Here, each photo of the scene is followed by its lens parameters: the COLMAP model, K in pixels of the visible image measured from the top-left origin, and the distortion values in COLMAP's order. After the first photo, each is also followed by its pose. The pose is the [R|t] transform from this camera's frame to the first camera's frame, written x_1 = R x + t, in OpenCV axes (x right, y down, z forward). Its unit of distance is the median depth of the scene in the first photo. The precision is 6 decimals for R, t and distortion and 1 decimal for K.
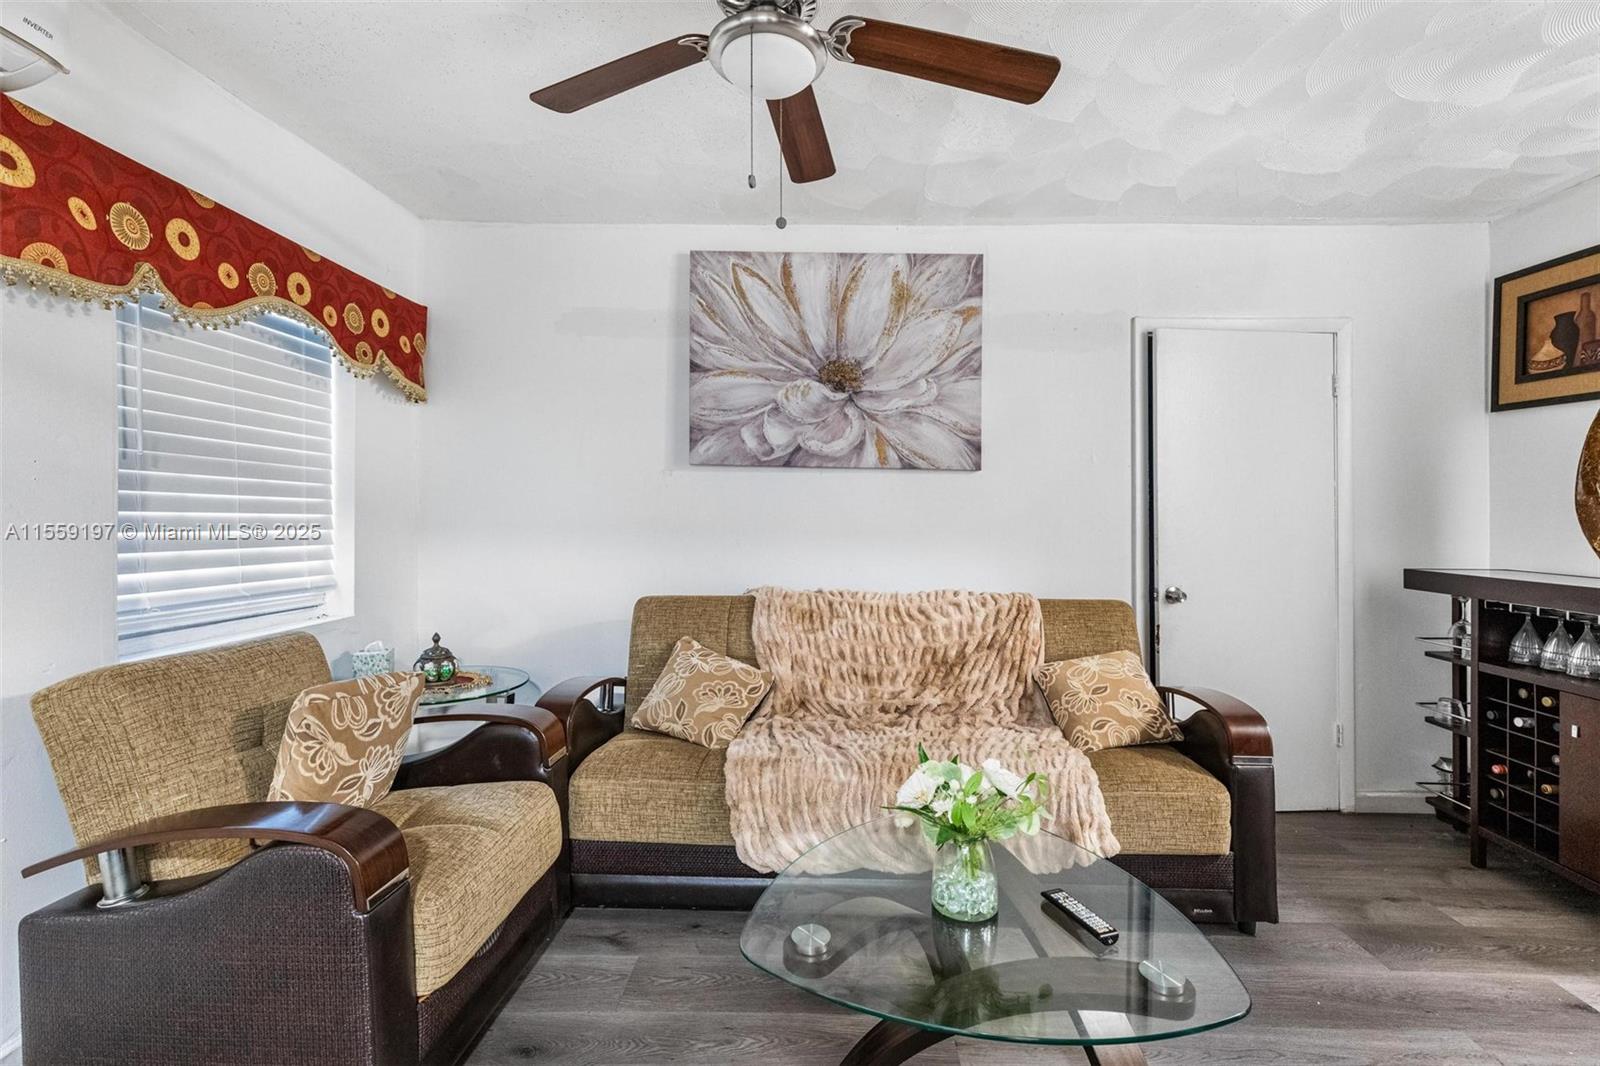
lens RADIAL K [[750.9, 0, 794.8], [0, 750.9, 506.0], [0, 0, 1]] dist [0.003605, -0.000241]
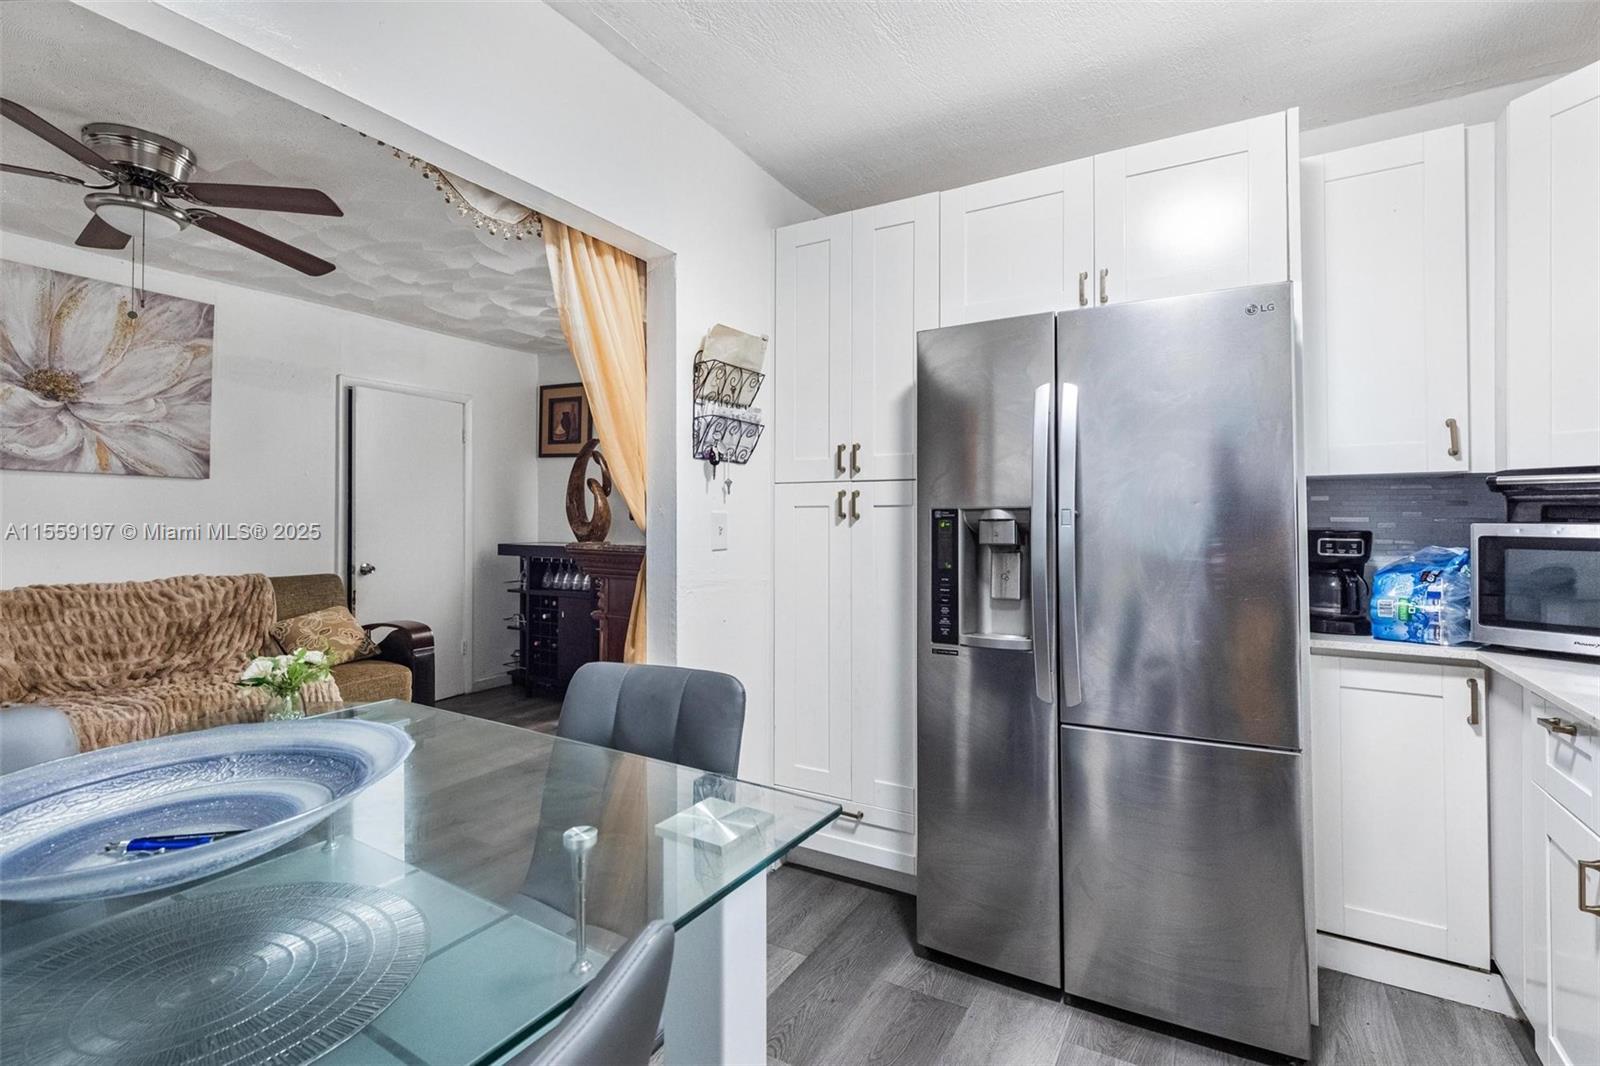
lens RADIAL K [[750.9, 0, 794.8], [0, 750.9, 506.0], [0, 0, 1]] dist [0.003605, -0.000241]
pose [[0.503631, 0.003437, 0.863912, -0.372679], [-0.006109, 0.999981, -0.000417, -0.009128], [-0.863897, -0.005068, 0.503643, -0.501450]]
